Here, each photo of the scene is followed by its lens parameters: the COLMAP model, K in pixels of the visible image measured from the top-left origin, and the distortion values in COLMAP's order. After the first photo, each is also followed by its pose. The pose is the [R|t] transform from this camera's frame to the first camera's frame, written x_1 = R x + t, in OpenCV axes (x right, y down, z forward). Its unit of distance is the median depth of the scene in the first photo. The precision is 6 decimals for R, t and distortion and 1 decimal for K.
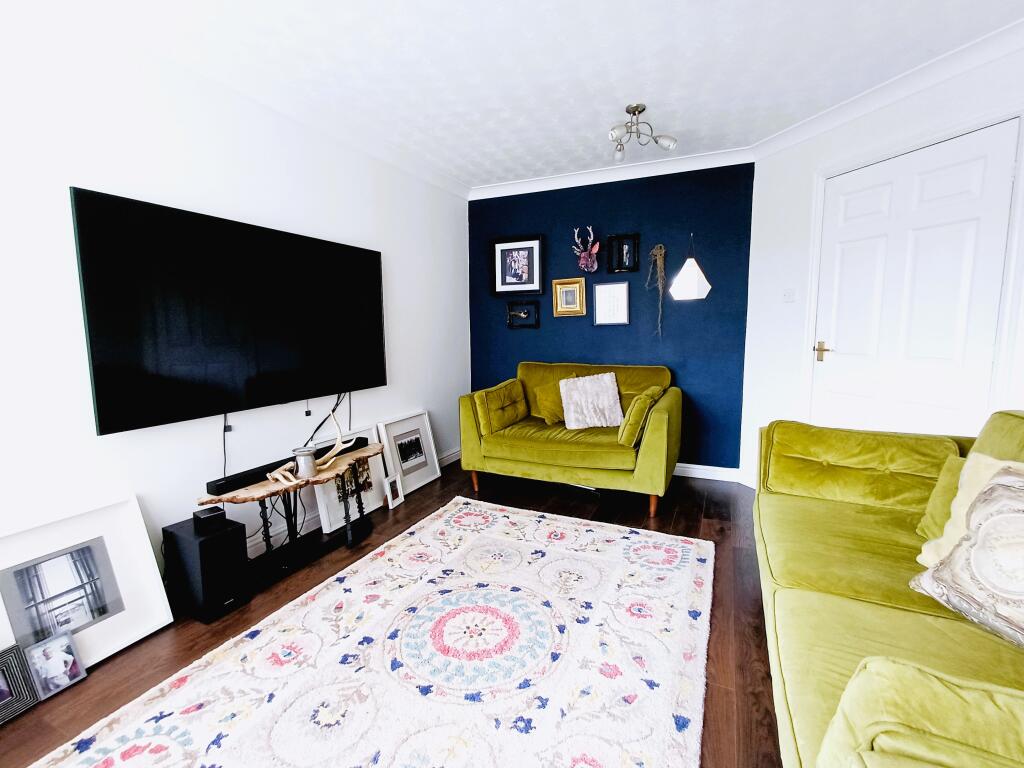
lens RADIAL K [[465.2, 0, 513.2], [0, 465.2, 382.3], [0, 0, 1]] dist [-0.002031, -0.001295]
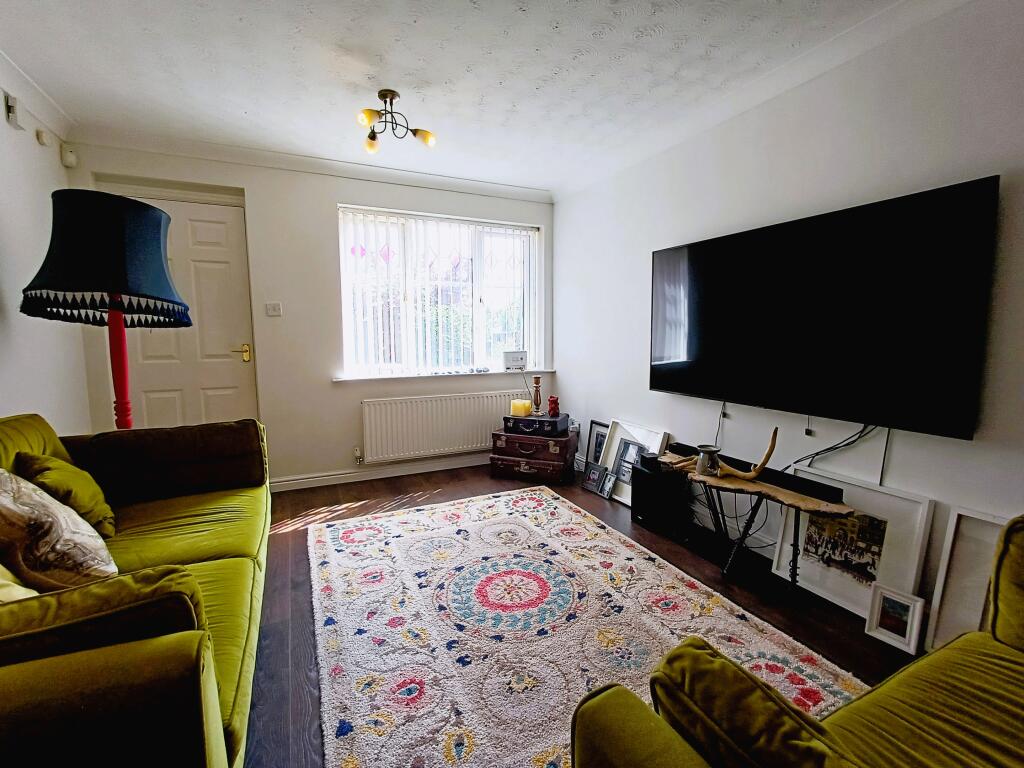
lens RADIAL K [[465.2, 0, 515.5], [0, 465.2, 387.1], [0, 0, 1]] dist [-0.002031, -0.001295]
pose [[-0.639364, 0.102802, -0.762001, 0.695934], [-0.079143, 0.976960, 0.198208, -0.182339], [0.764820, 0.187034, -0.616497, 1.506711]]
